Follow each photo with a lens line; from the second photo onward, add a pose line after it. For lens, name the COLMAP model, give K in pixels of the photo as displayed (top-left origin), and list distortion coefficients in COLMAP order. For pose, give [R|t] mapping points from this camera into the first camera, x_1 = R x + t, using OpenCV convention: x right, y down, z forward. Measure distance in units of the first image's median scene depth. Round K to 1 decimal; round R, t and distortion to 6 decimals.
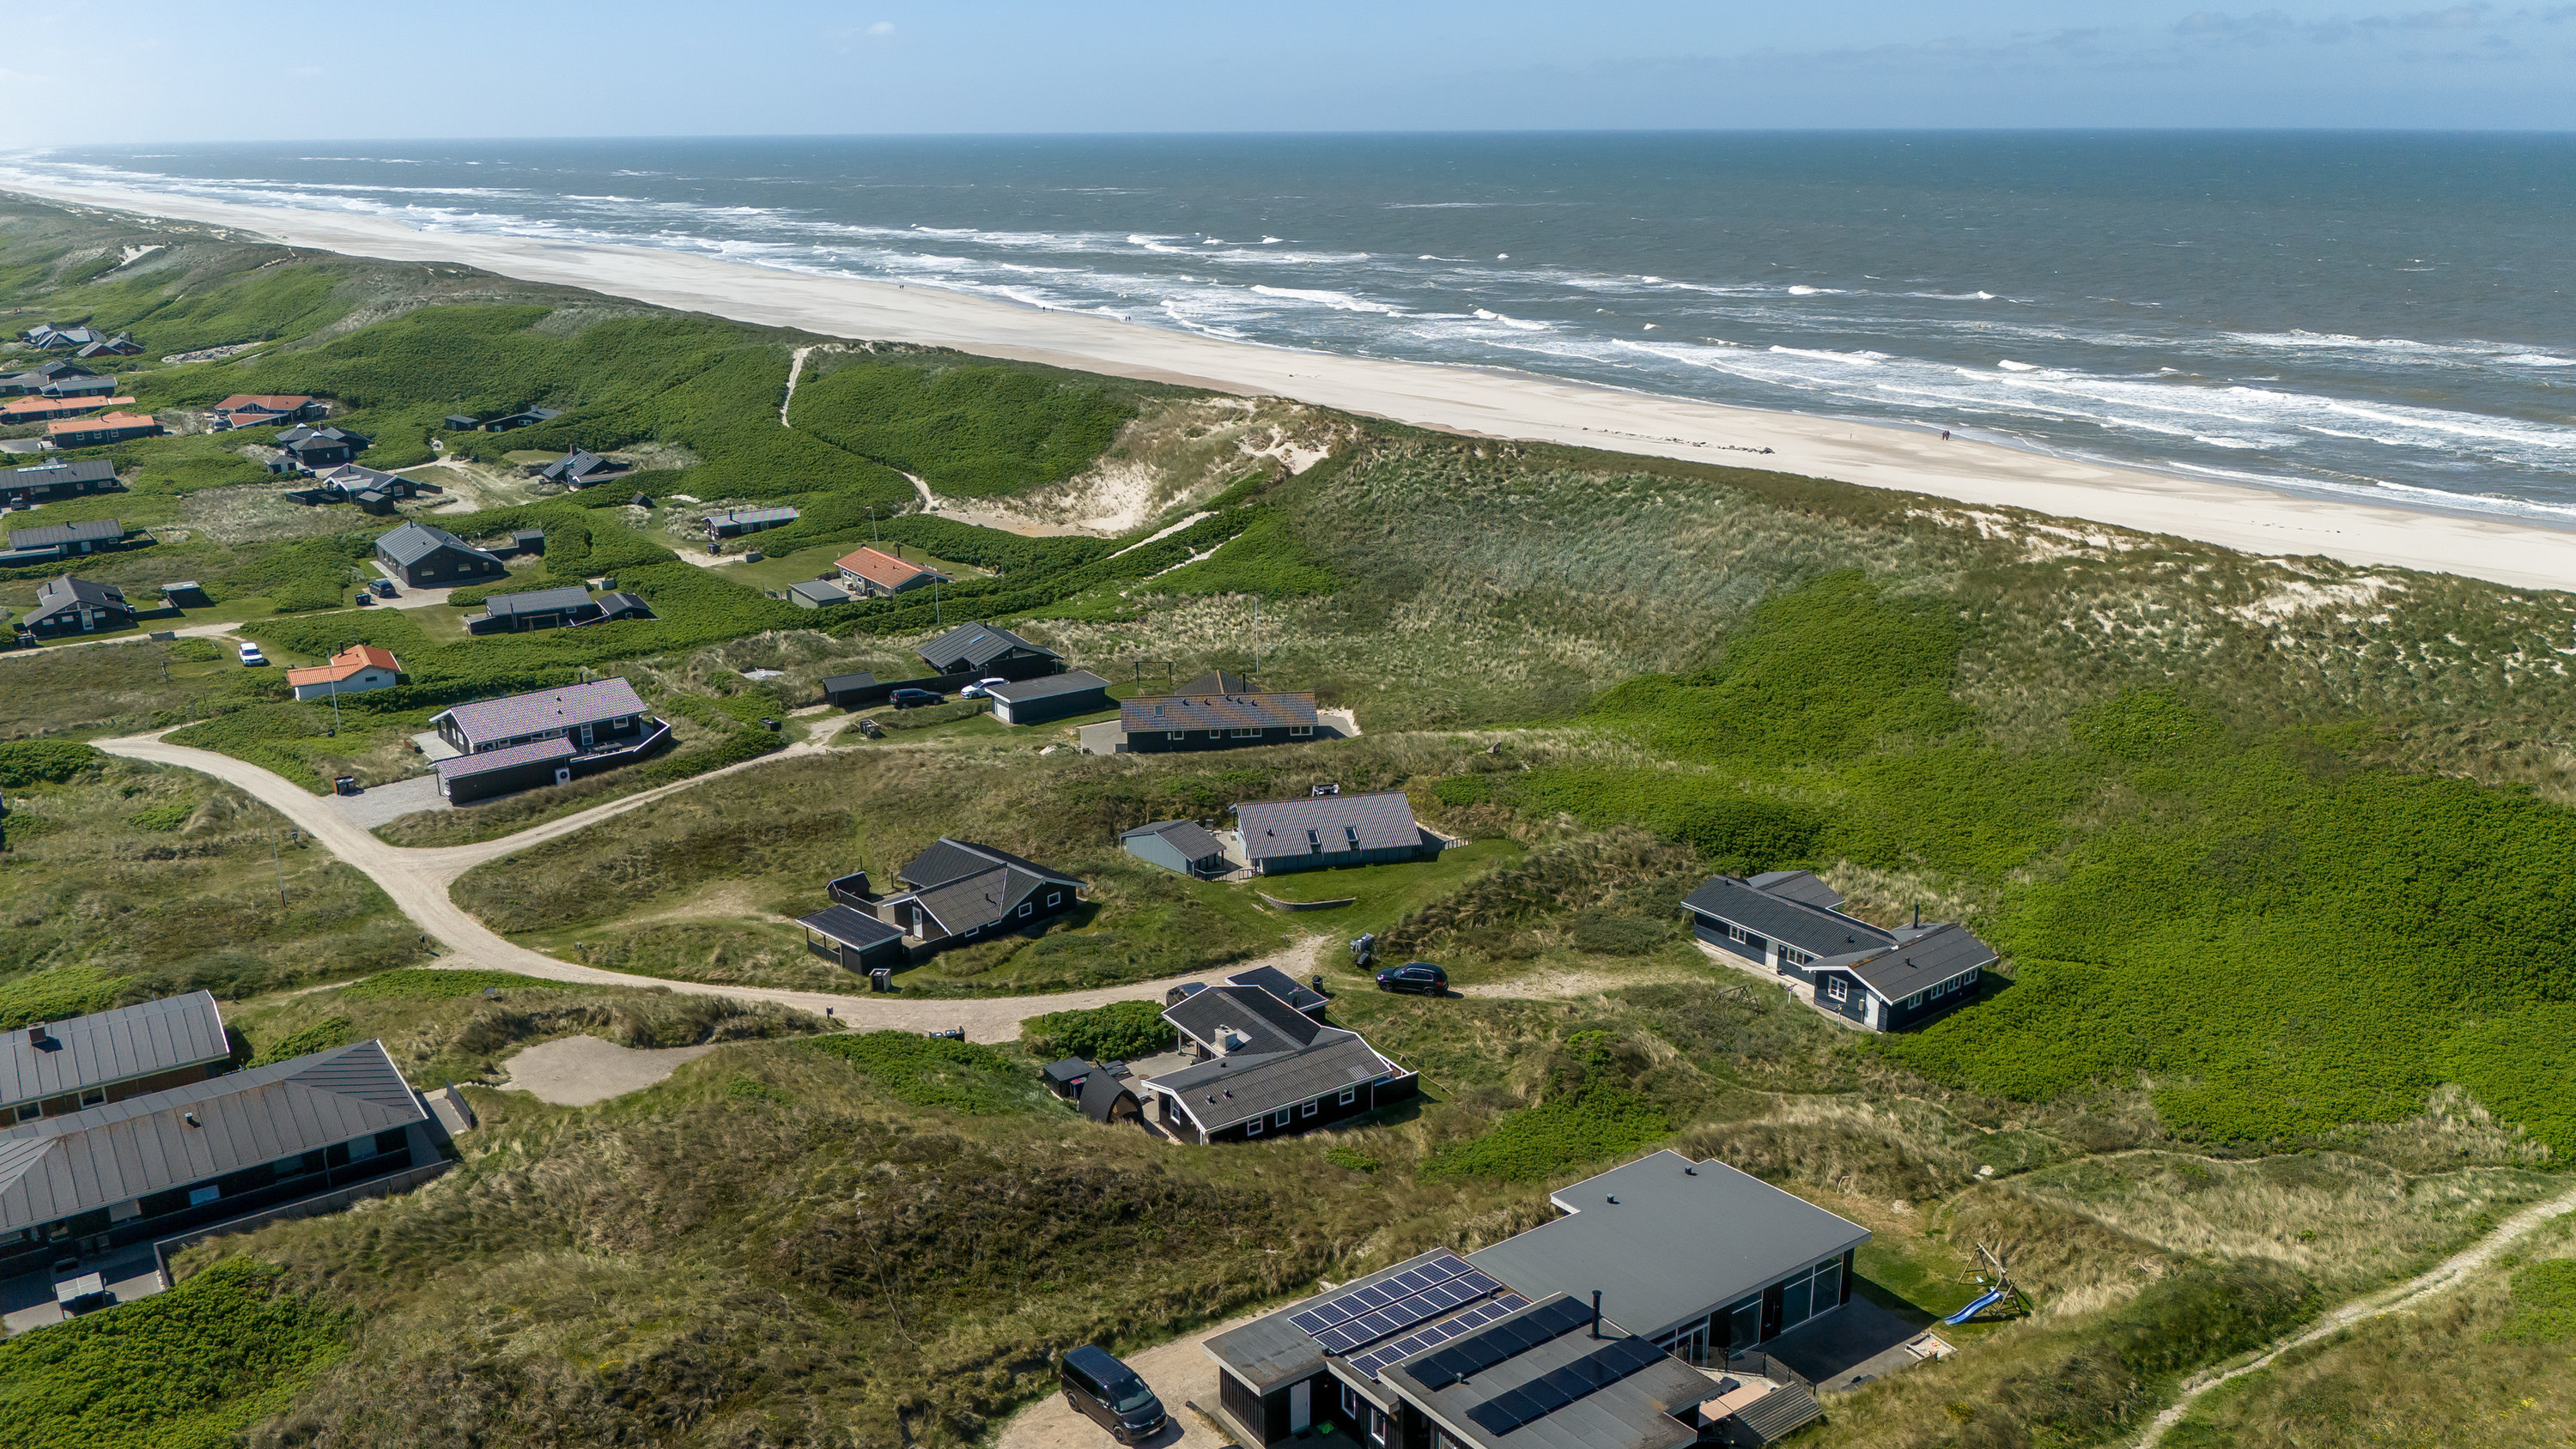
lens RADIAL K [[1950.5, 0, 1288.0], [0, 1950.5, 724.5], [0, 0, 1]] dist [0.037673, -0.141101]
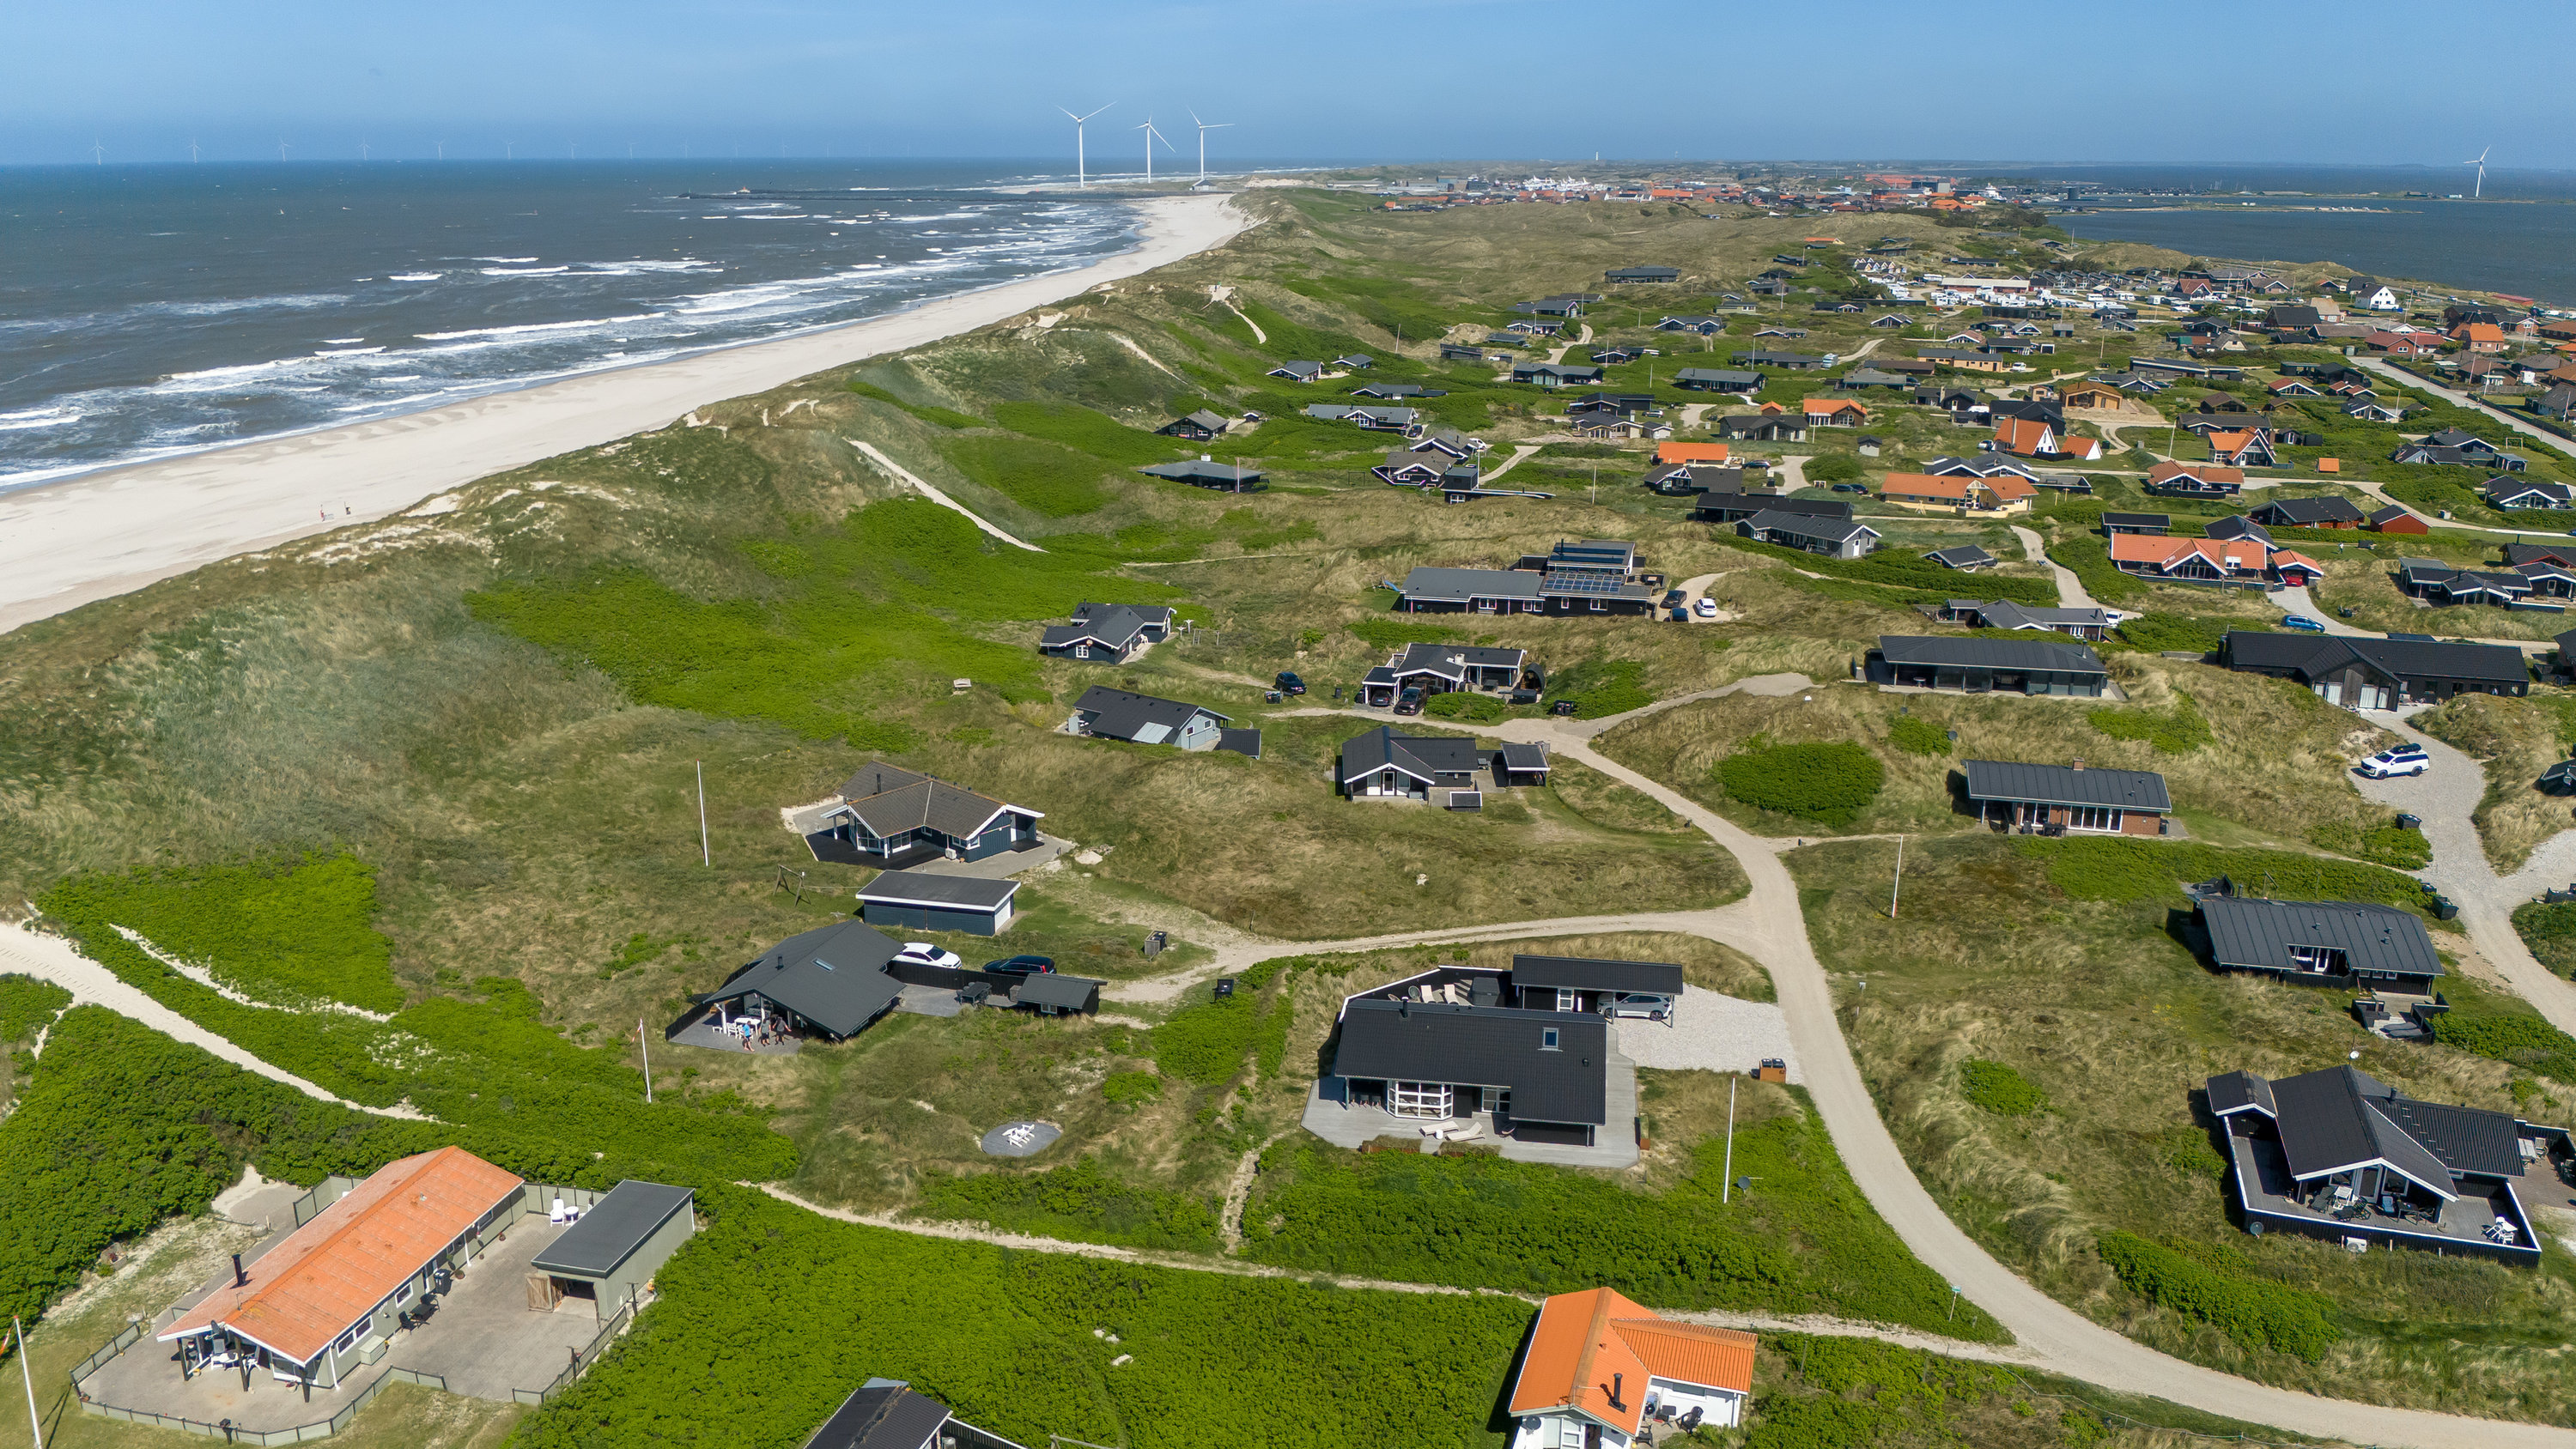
lens RADIAL K [[1950.5, 0, 1288.0], [0, 1950.5, 724.5], [0, 0, 1]] dist [0.037673, -0.141101]
pose [[-0.667018, -0.207893, 0.715449, -0.936265], [0.218466, 0.863494, 0.454589, -0.492176], [-0.712291, 0.459521, -0.530548, 1.588296]]
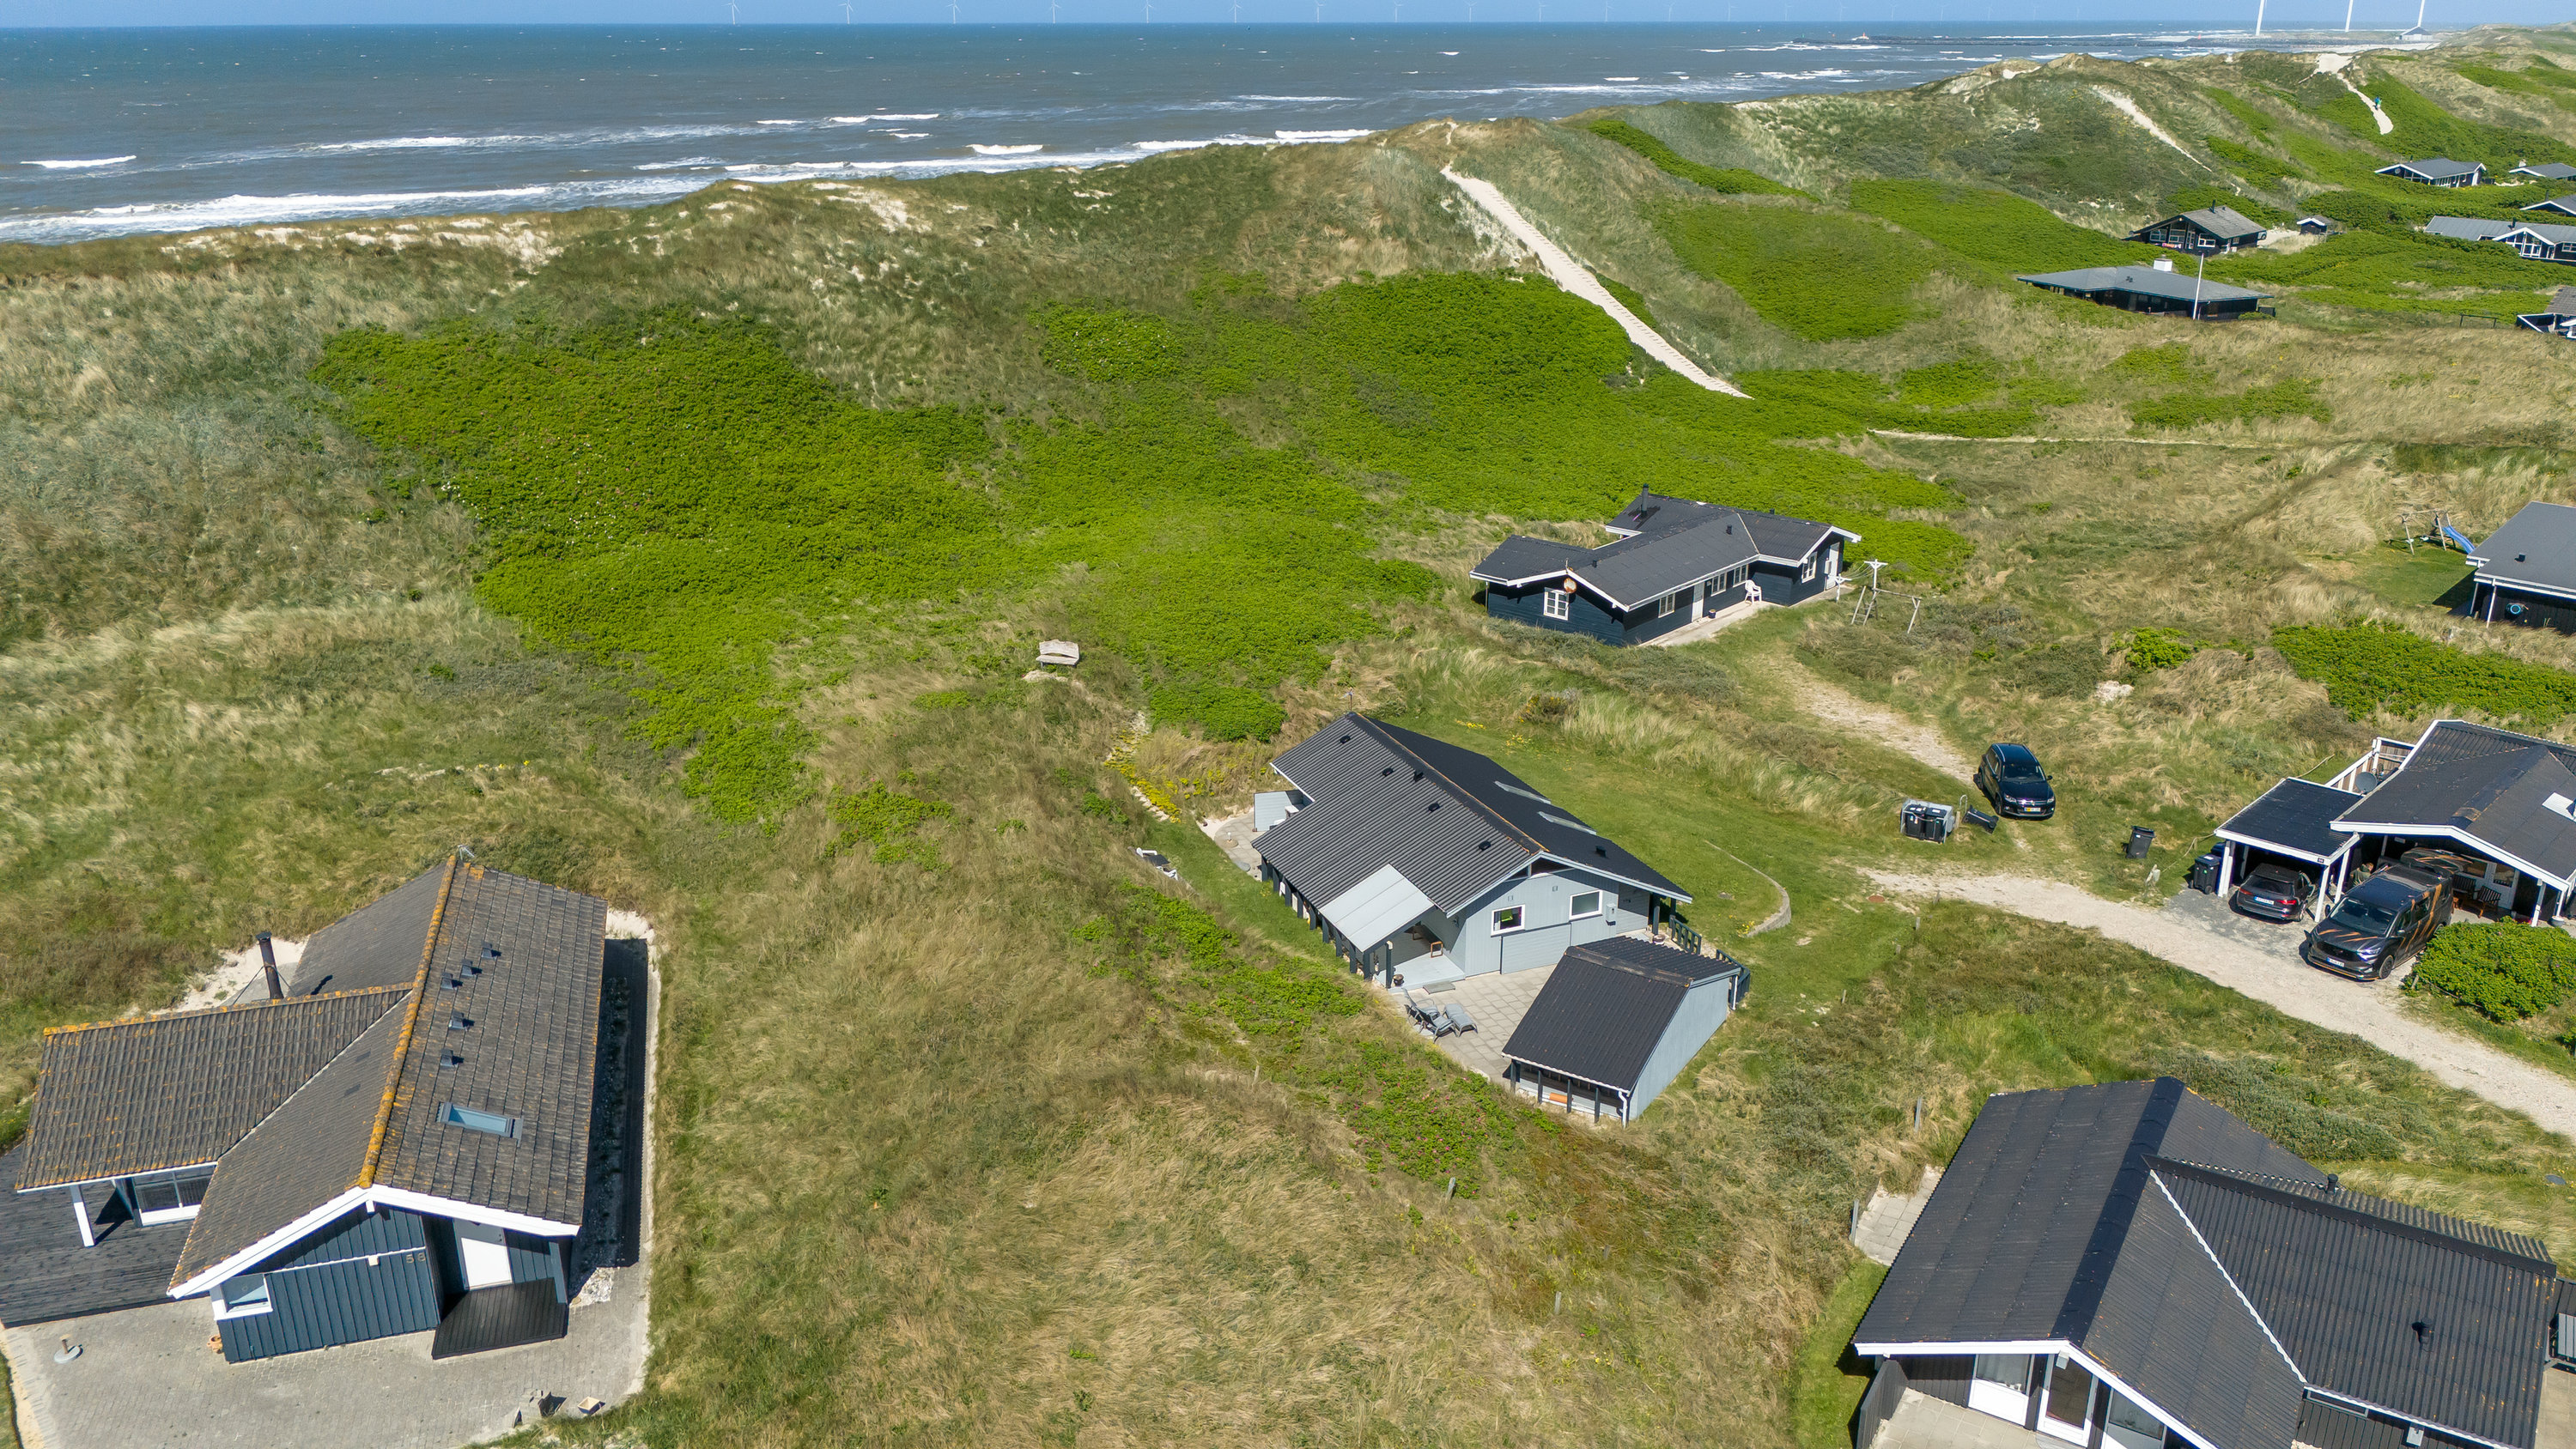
lens RADIAL K [[1923.9, 0, 1273.8], [0, 1923.9, 732.6], [0, 0, 1]] dist [0.025630, -0.055189]
pose [[-0.173651, -0.338483, 0.924810, -0.354272], [0.295316, 0.877963, 0.376788, -0.136936], [-0.939486, 0.338541, -0.052500, 1.036833]]
